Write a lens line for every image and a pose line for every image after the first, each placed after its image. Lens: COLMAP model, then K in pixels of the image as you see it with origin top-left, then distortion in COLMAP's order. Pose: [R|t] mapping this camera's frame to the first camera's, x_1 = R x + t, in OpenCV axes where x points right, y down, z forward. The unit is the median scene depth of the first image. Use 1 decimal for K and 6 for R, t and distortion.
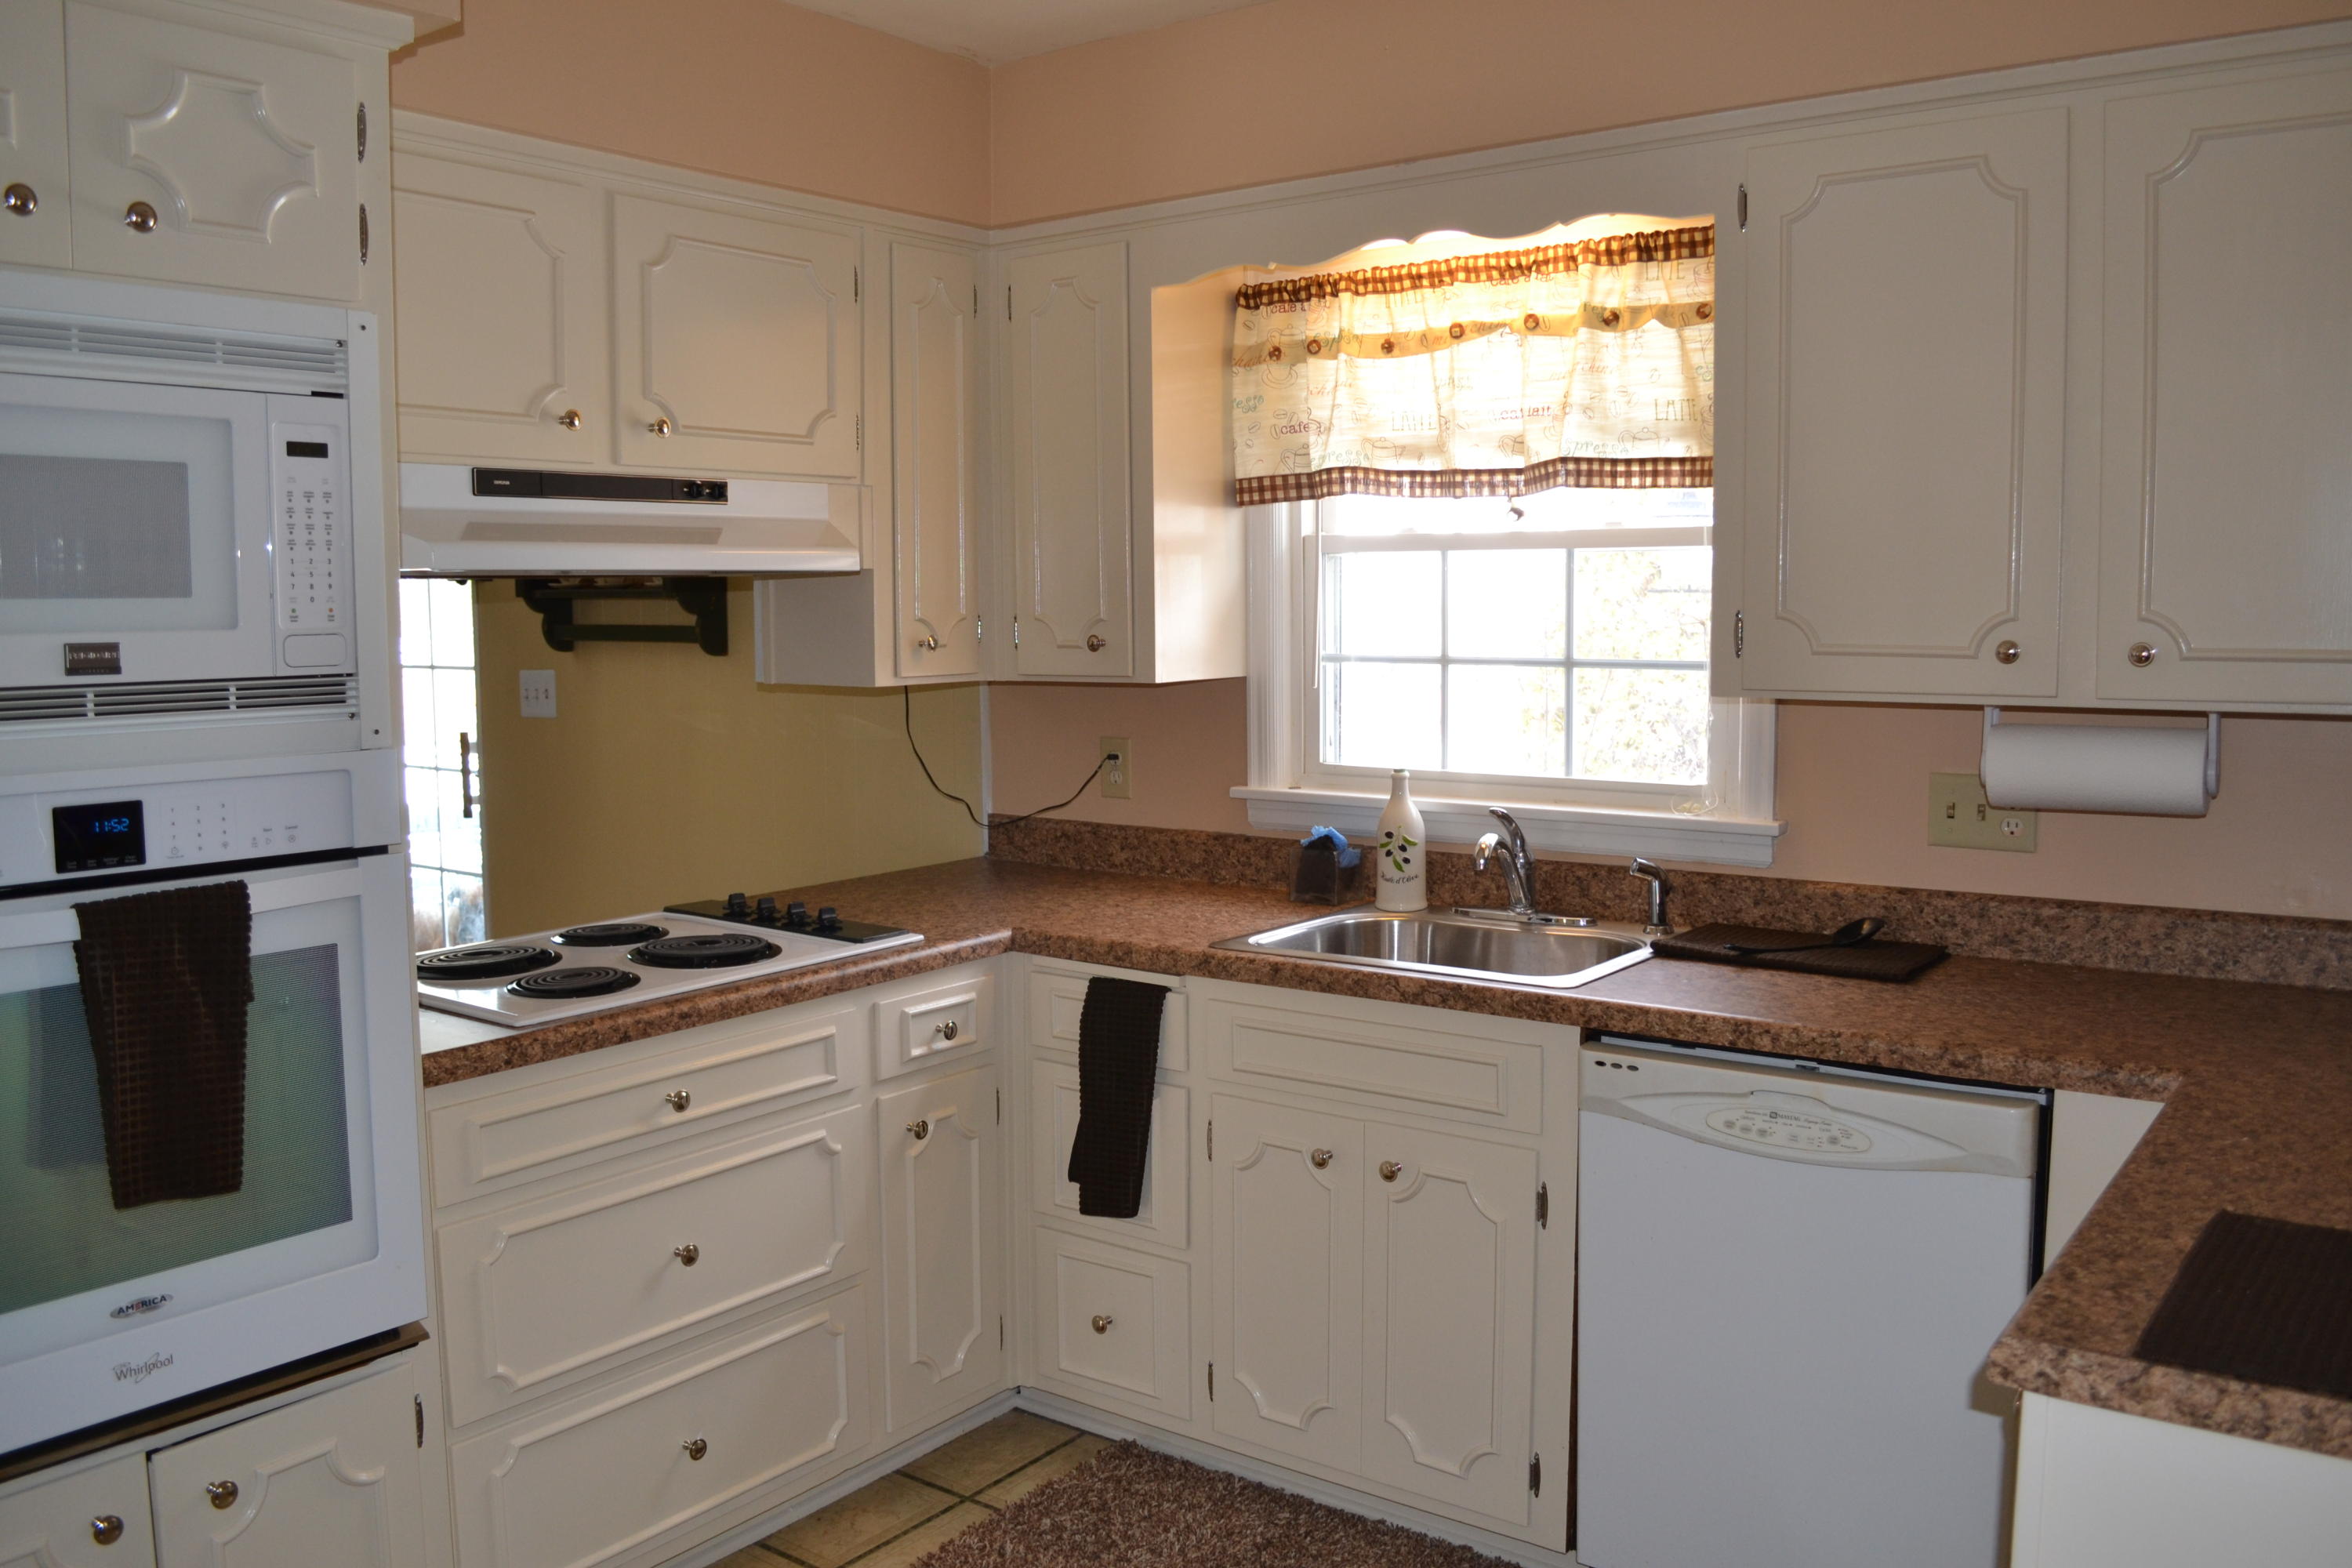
lens RADIAL K [[1879.6, 0, 1180.3], [0, 1879.6, 772.3], [0, 0, 1]] dist [-0.086329, 0.011160]
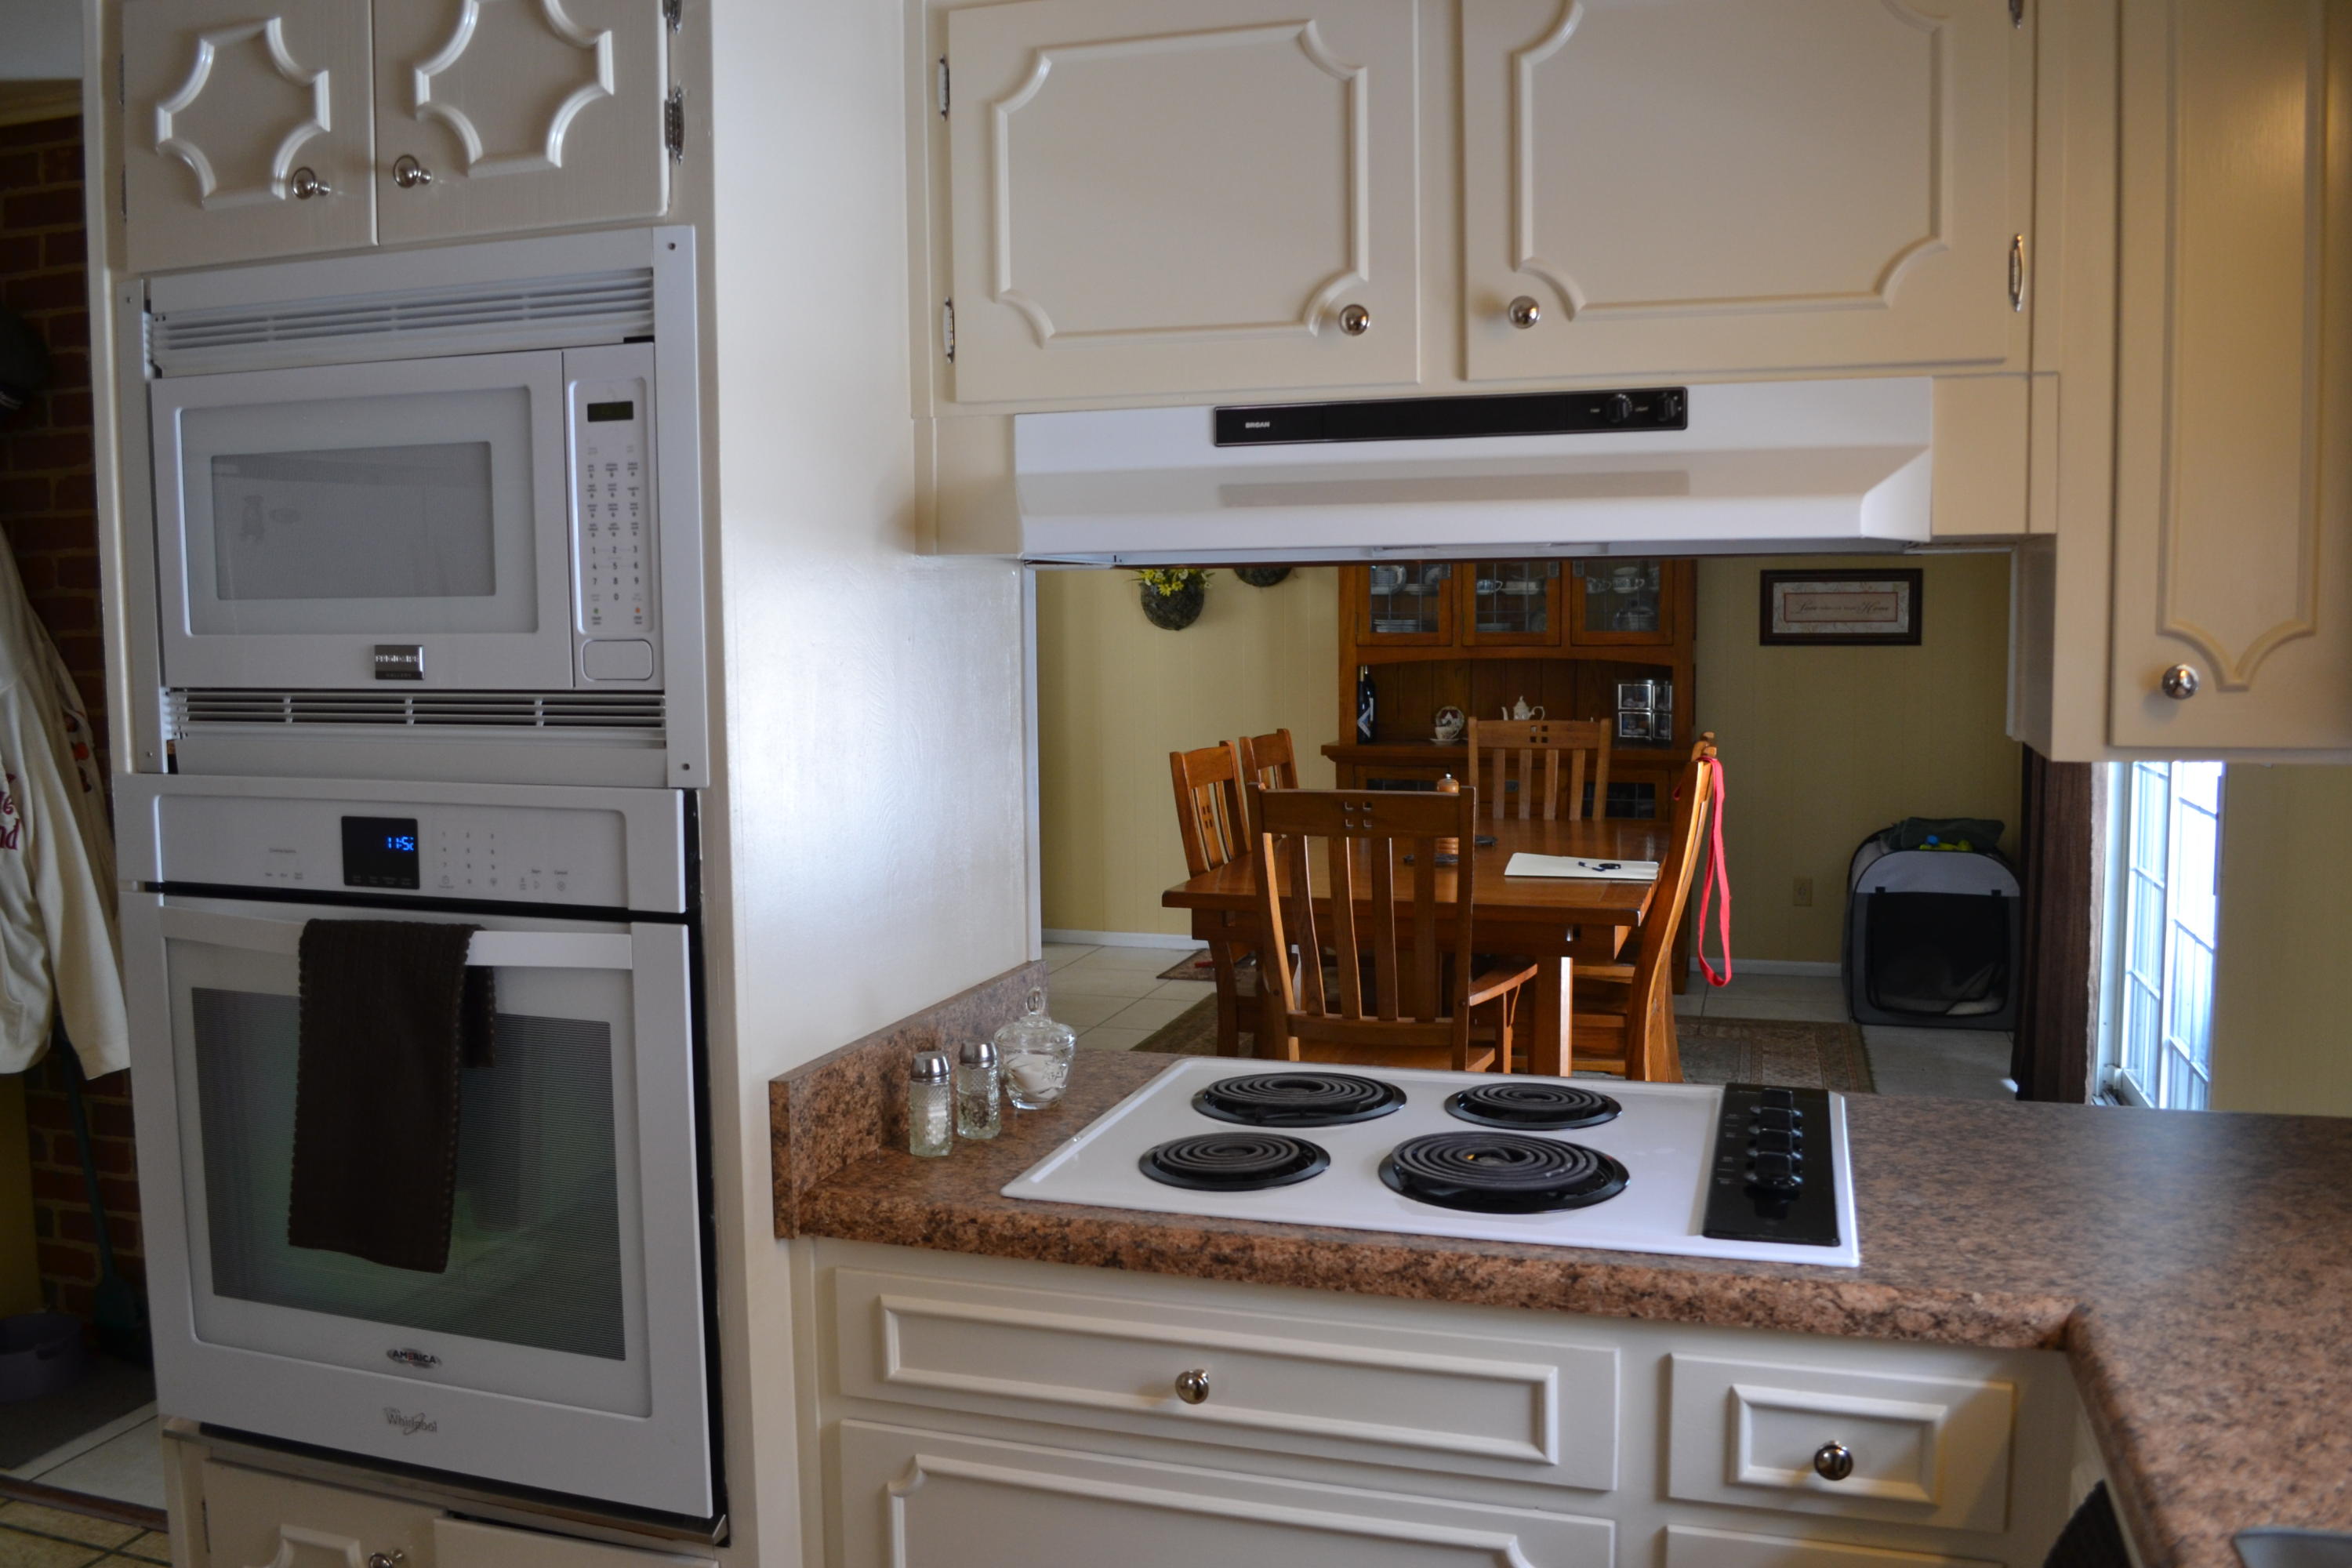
lens RADIAL K [[1879.6, 0, 1180.3], [0, 1879.6, 772.3], [0, 0, 1]] dist [-0.086329, 0.011160]
pose [[0.322776, 0.086000, -0.942560, 0.270238], [-0.080552, 0.994746, 0.063177, -0.062253], [0.943041, 0.055533, 0.328008, 0.679153]]
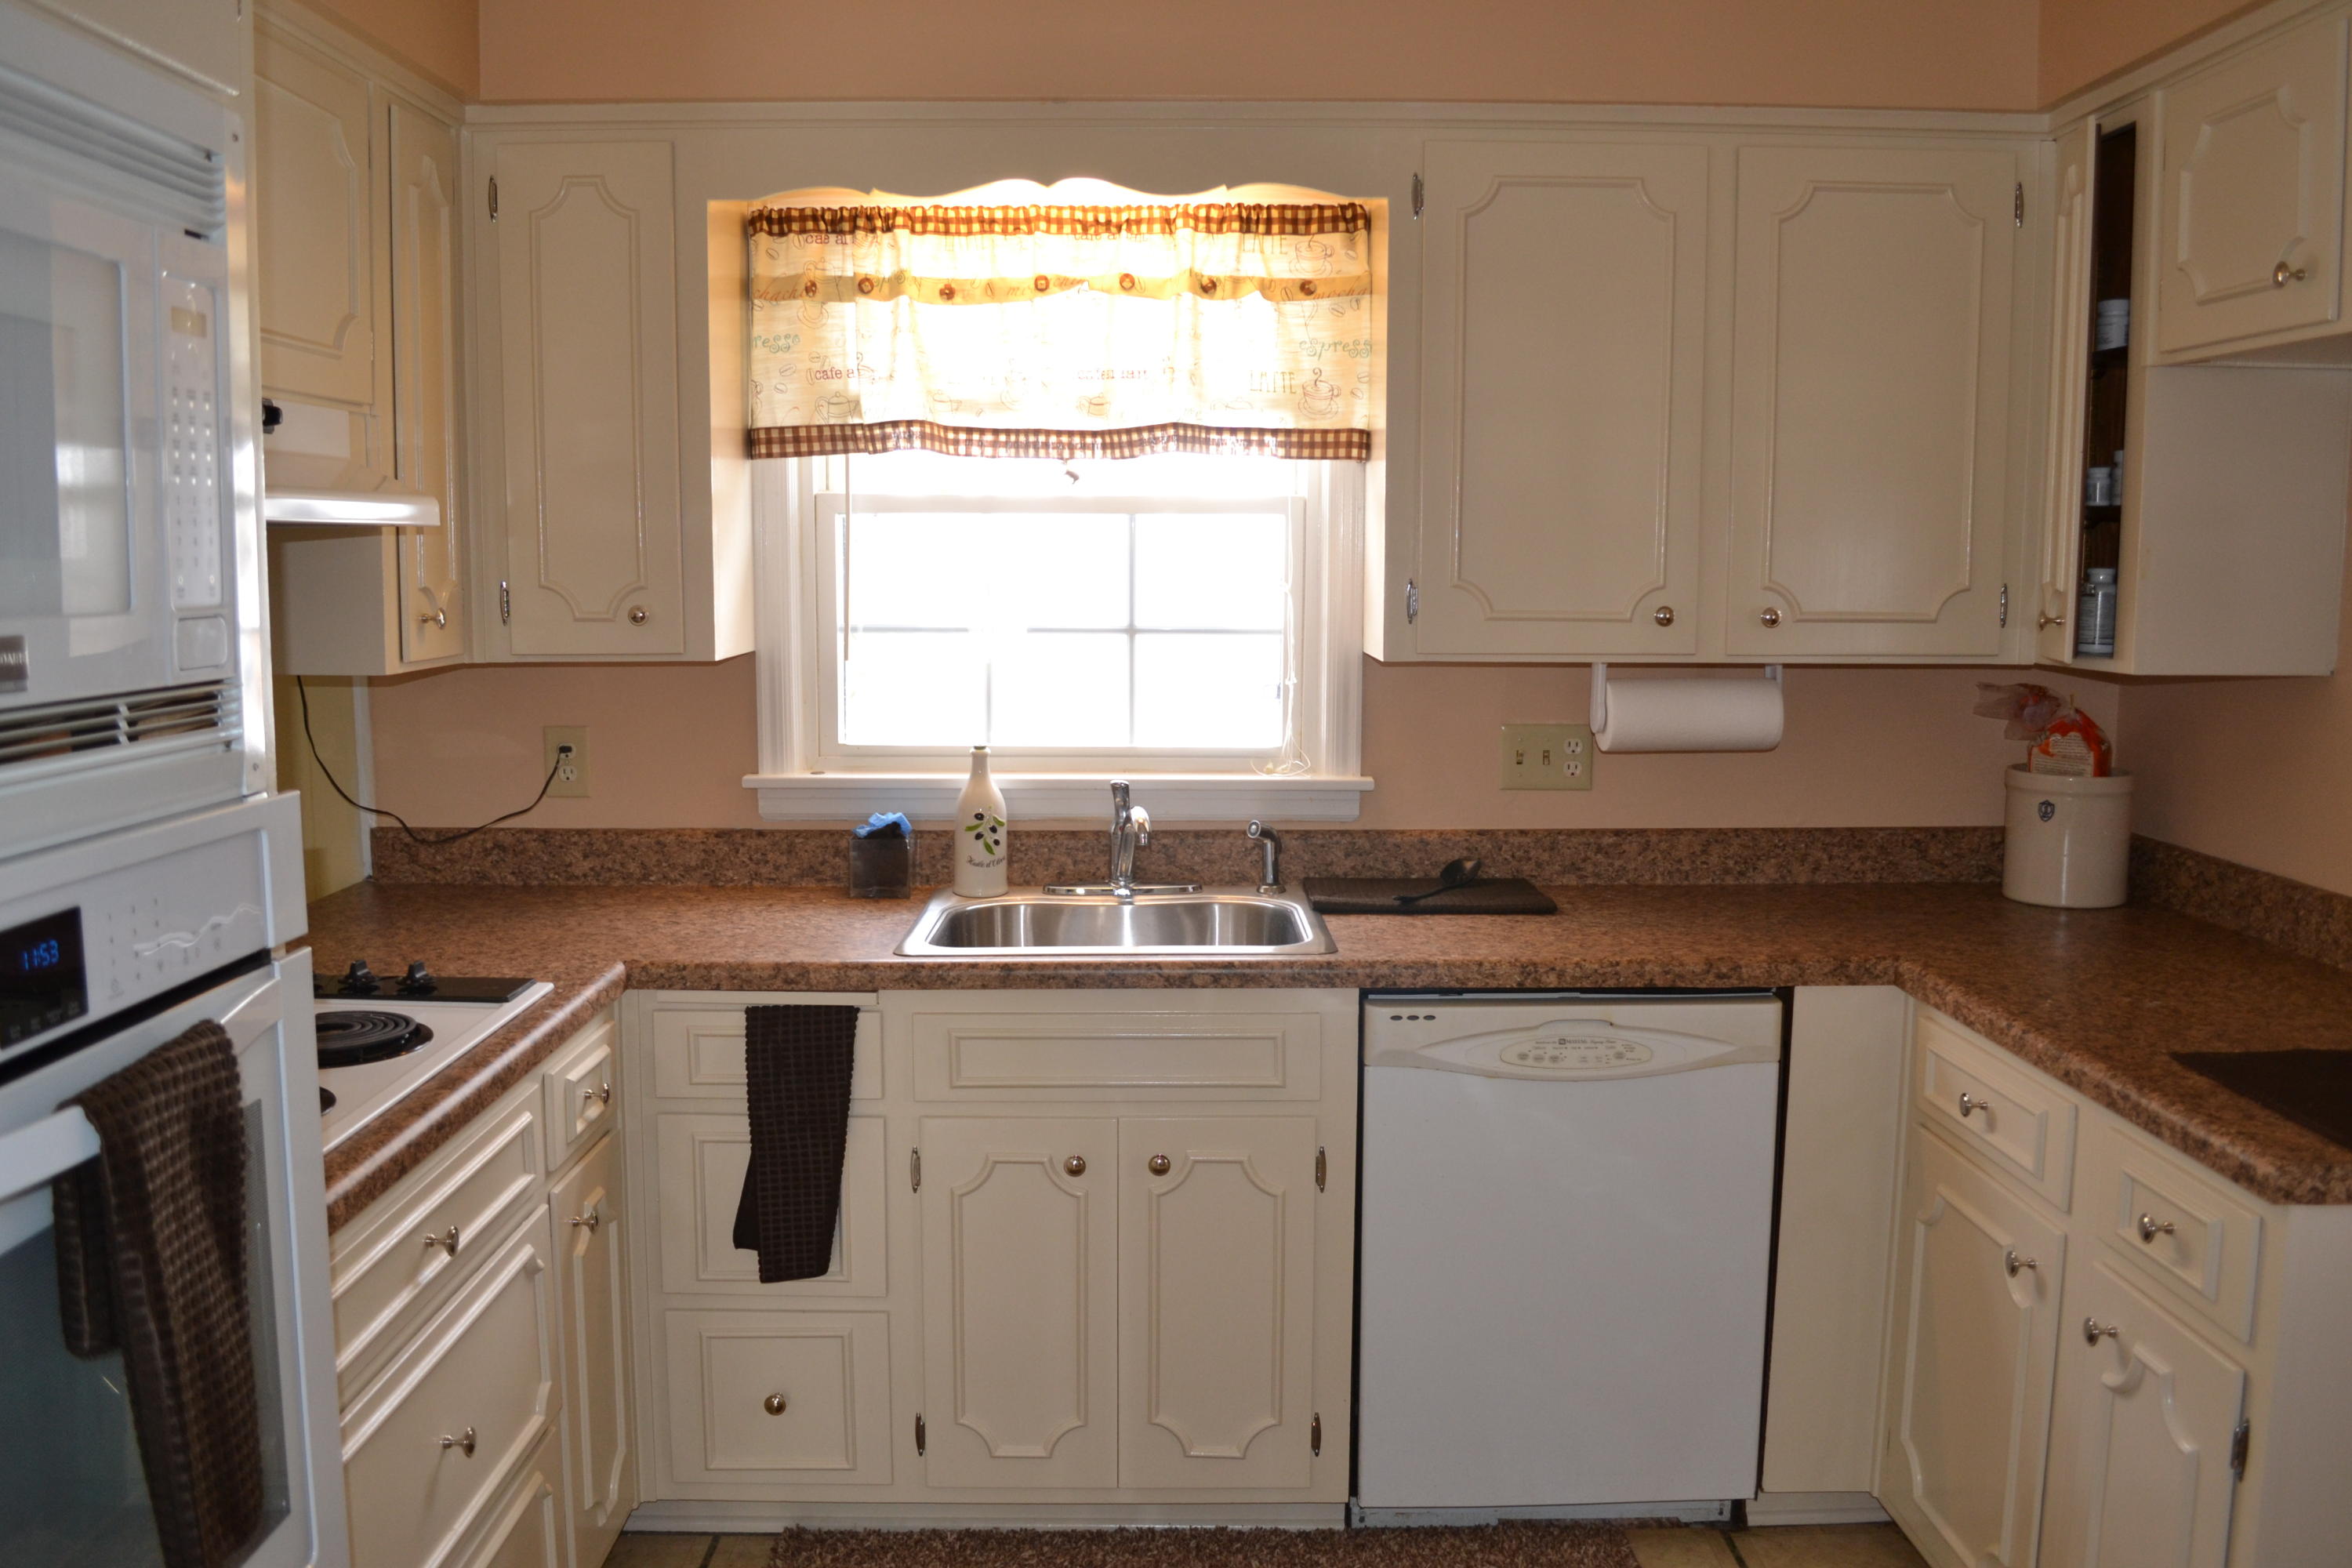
lens RADIAL K [[1879.6, 0, 1180.3], [0, 1879.6, 772.3], [0, 0, 1]] dist [-0.086329, 0.011160]
pose [[0.795653, -0.059242, 0.602849, -0.409314], [0.046077, 0.998242, 0.037285, -0.020937], [-0.603998, -0.001888, 0.796983, 0.210224]]
